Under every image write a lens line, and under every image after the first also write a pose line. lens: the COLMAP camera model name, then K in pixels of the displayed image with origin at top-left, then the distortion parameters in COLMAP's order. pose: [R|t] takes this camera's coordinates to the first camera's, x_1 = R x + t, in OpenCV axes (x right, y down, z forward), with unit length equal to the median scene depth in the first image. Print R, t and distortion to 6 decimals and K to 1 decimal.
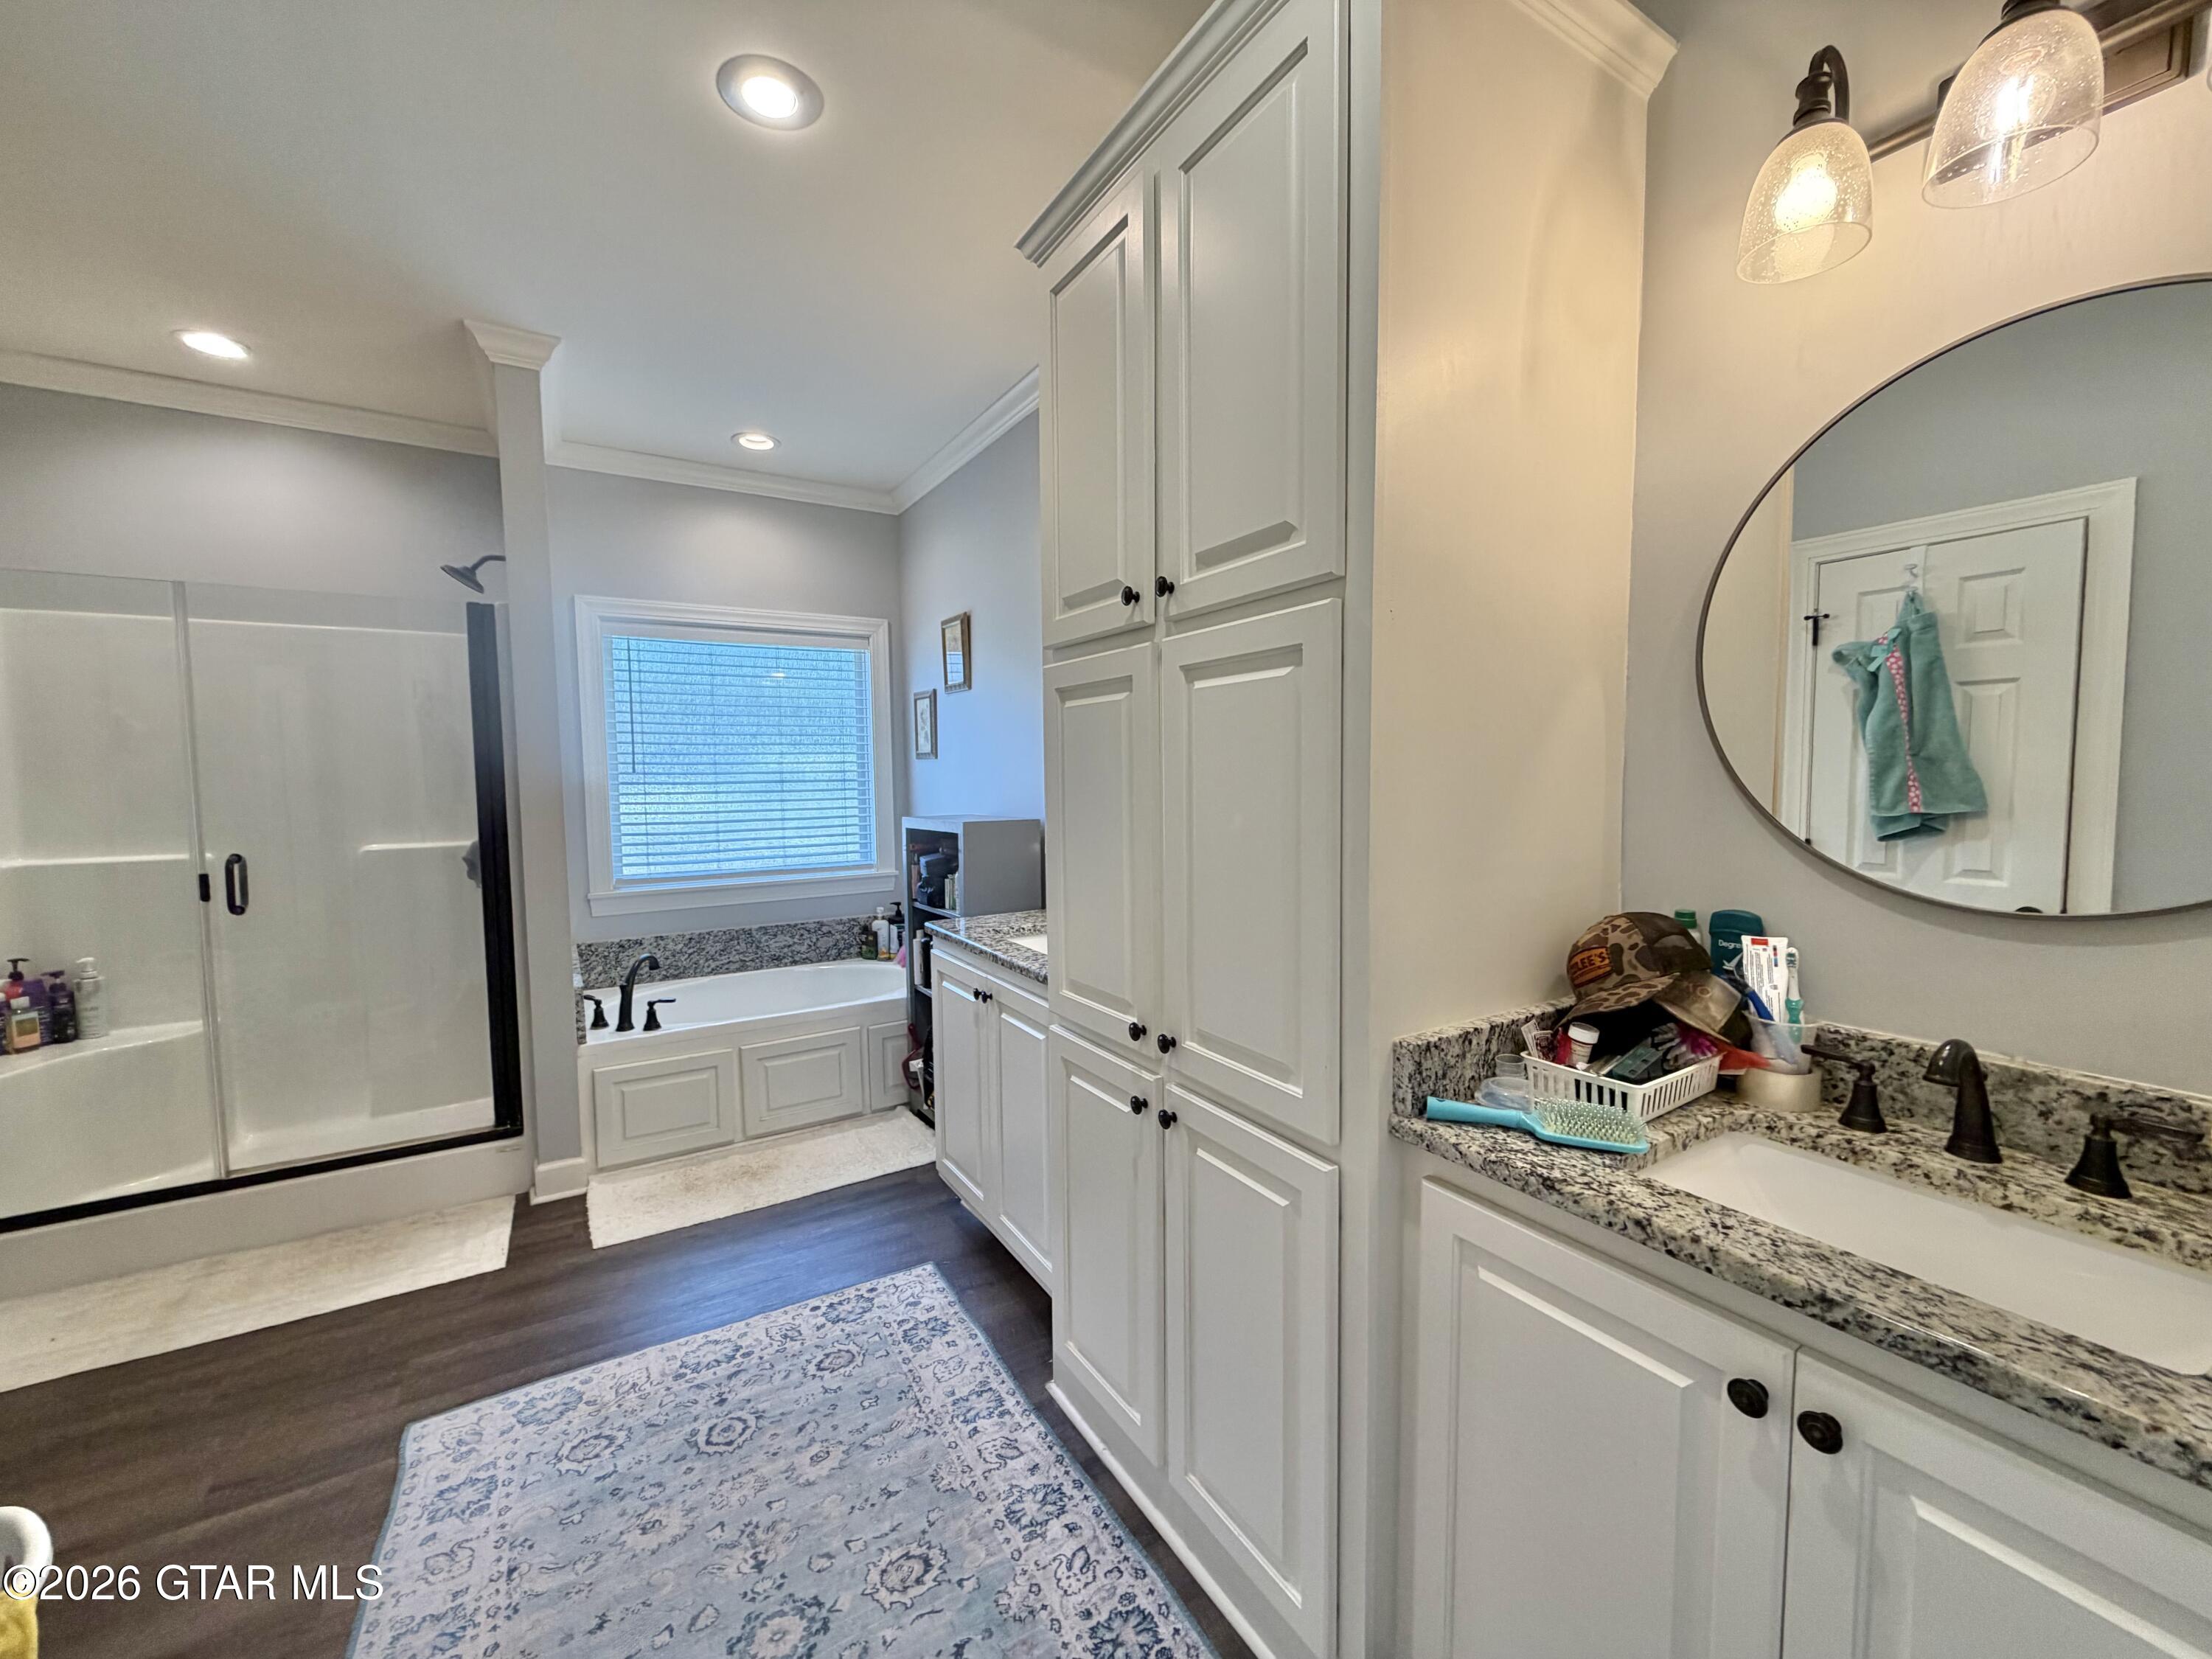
lens RADIAL K [[882.2, 0, 1100.0], [0, 882.2, 832.1], [0, 0, 1]] dist [0.002350, -0.000146]
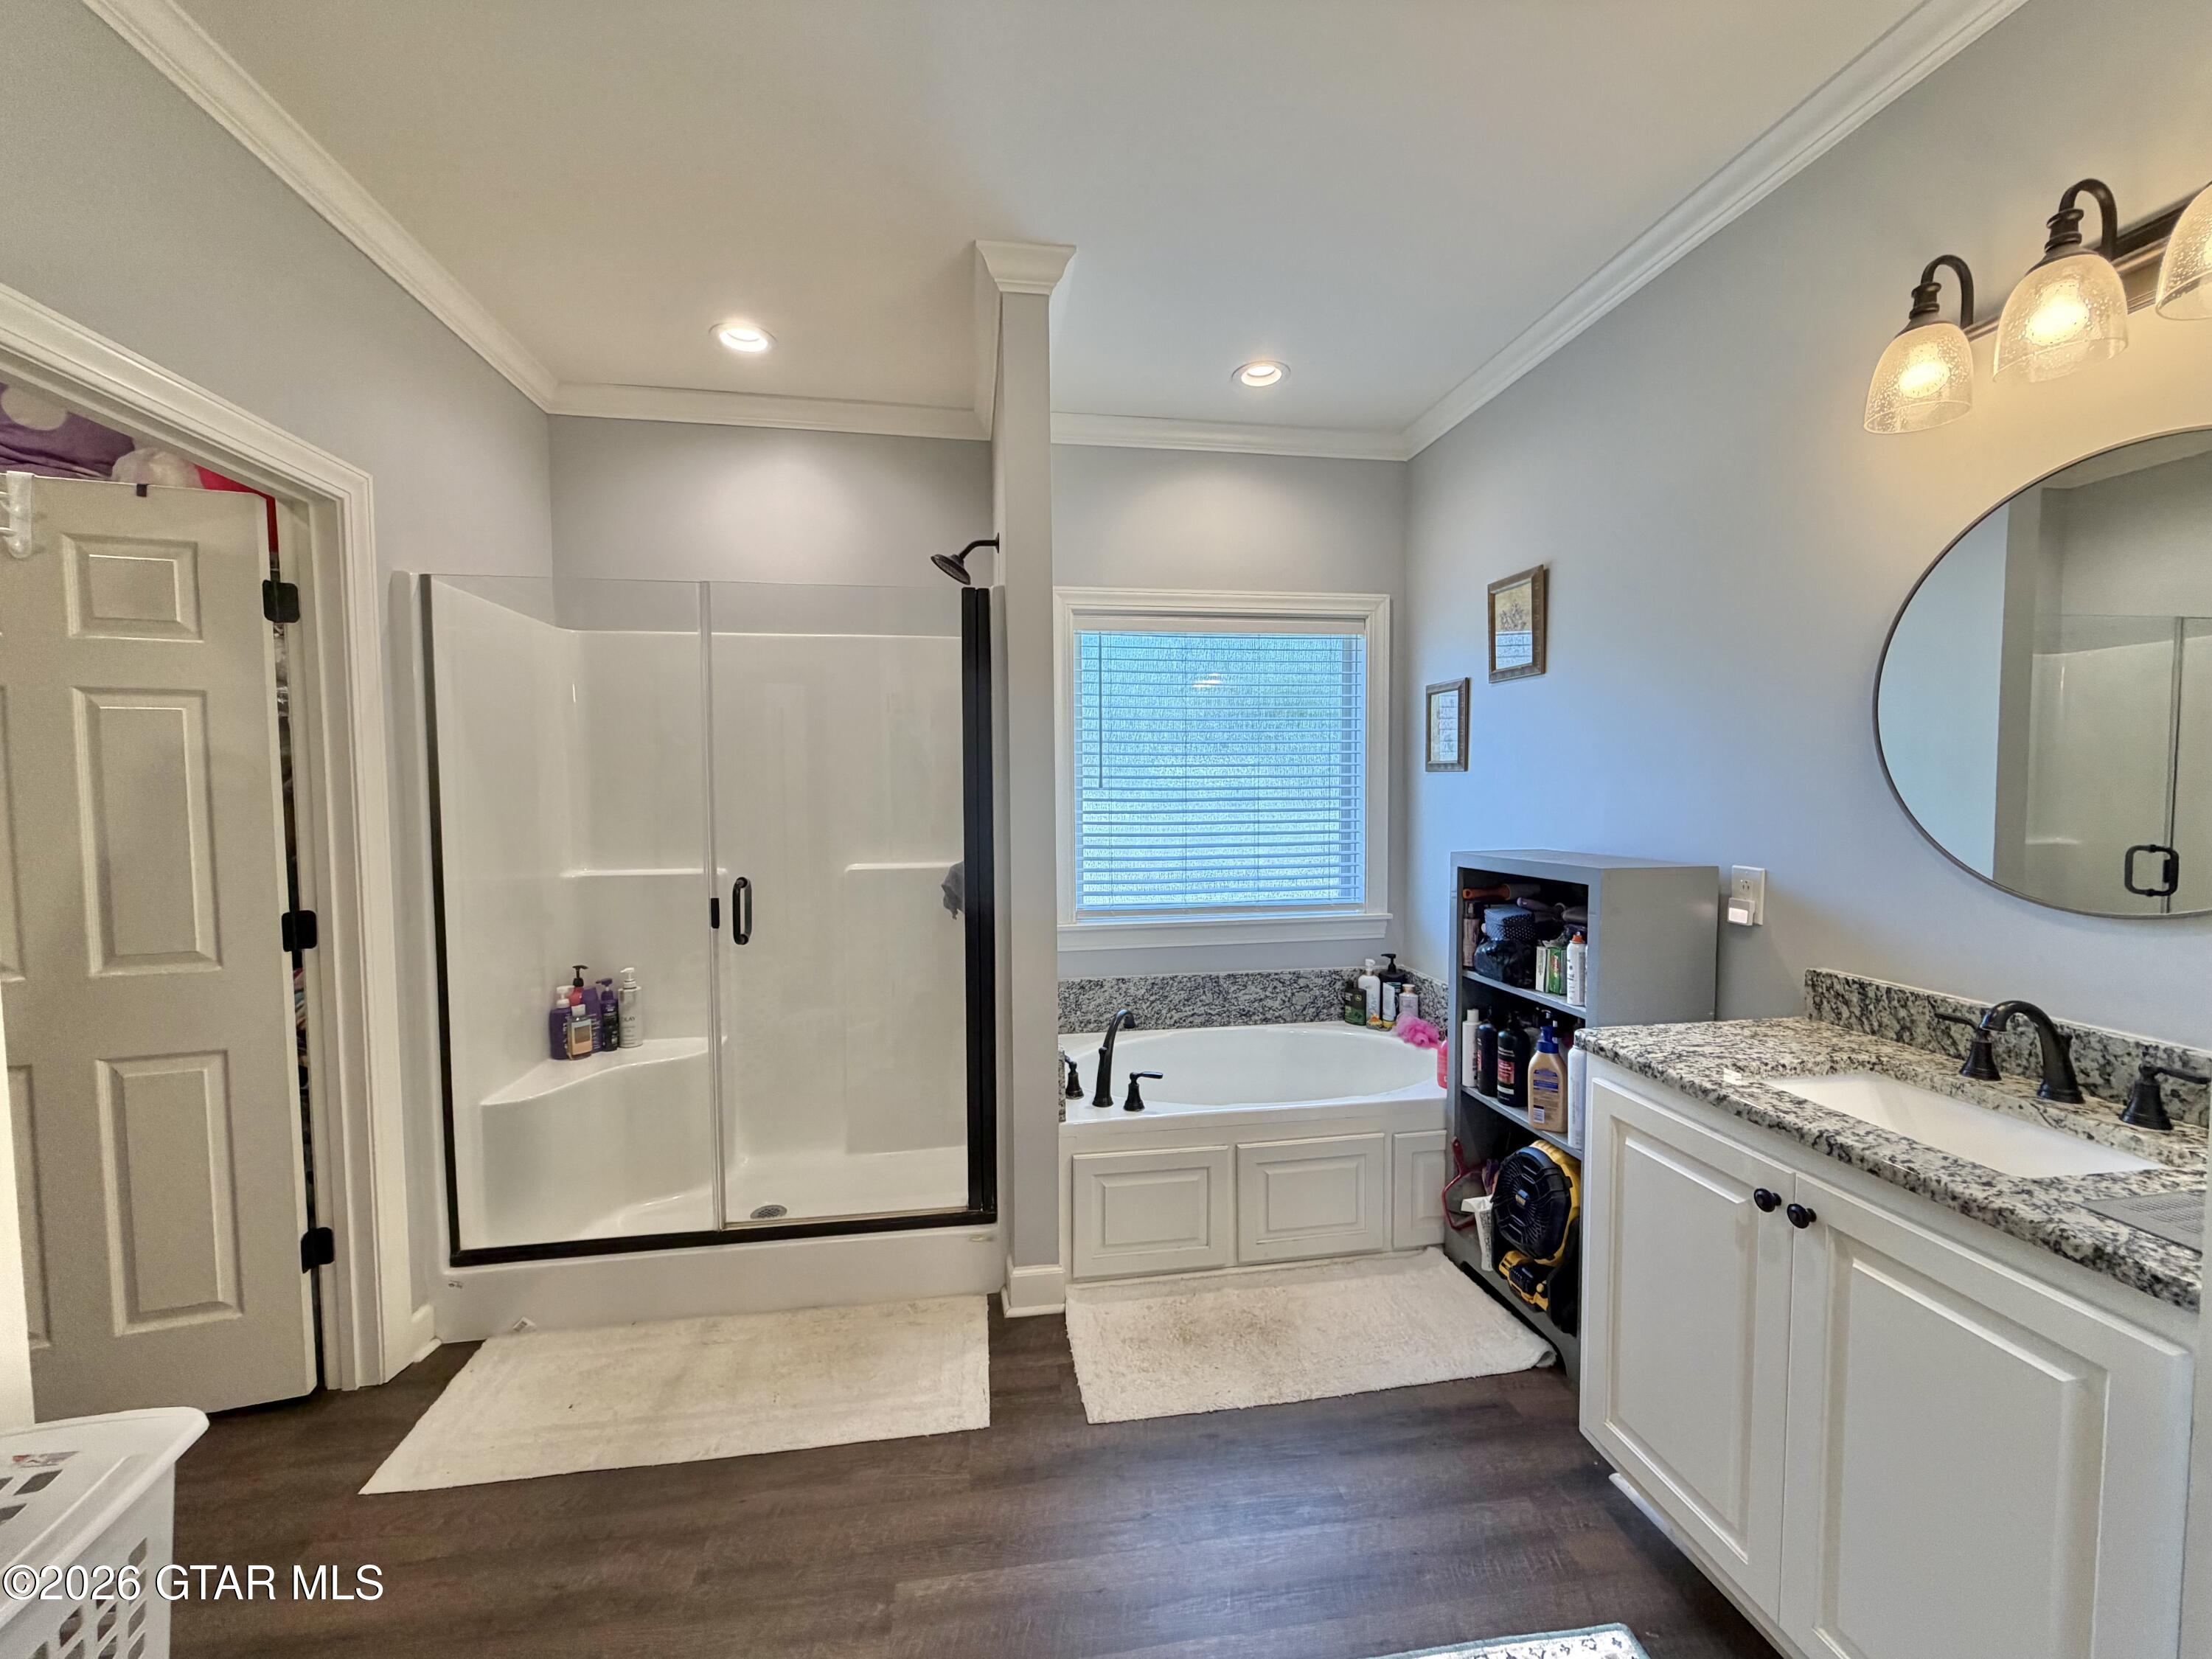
lens RADIAL K [[882.2, 0, 1103.4], [0, 882.2, 830.7], [0, 0, 1]] dist [0.002350, -0.000146]
pose [[0.923426, 0.023235, -0.383073, -0.251382], [-0.028912, 0.999541, -0.009068, -0.022977], [0.382686, 0.019449, 0.923674, 0.264094]]
